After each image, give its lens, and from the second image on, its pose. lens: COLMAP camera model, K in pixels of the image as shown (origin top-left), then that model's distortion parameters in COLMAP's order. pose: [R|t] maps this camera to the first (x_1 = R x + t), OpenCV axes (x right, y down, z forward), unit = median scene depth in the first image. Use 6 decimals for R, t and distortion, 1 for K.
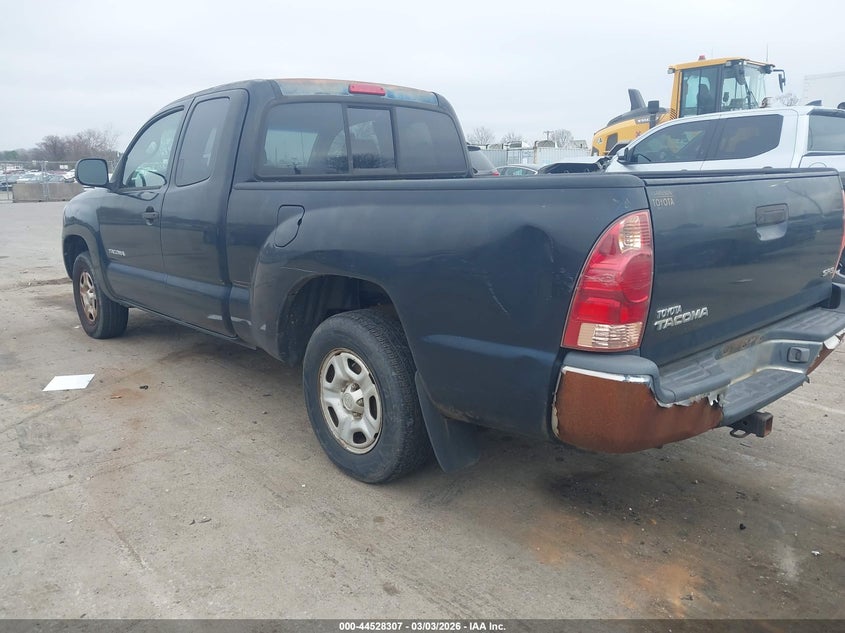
lens RADIAL K [[660.8, 0, 418.8], [0, 660.8, 316.7], [0, 0, 1]] dist [0.044995, -0.073551]
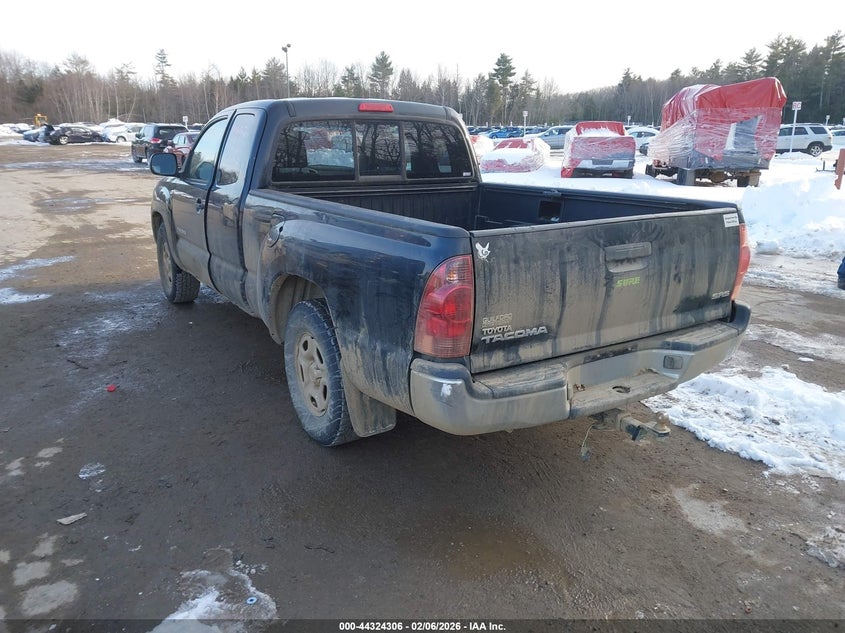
lens RADIAL K [[660.8, 0, 418.8], [0, 660.8, 316.7], [0, 0, 1]] dist [0.044995, -0.073551]
pose [[0.981404, 0.070059, -0.178712, 0.348549], [-0.057787, 0.995658, 0.072978, -0.091080], [0.183048, -0.061294, 0.981191, -0.231894]]
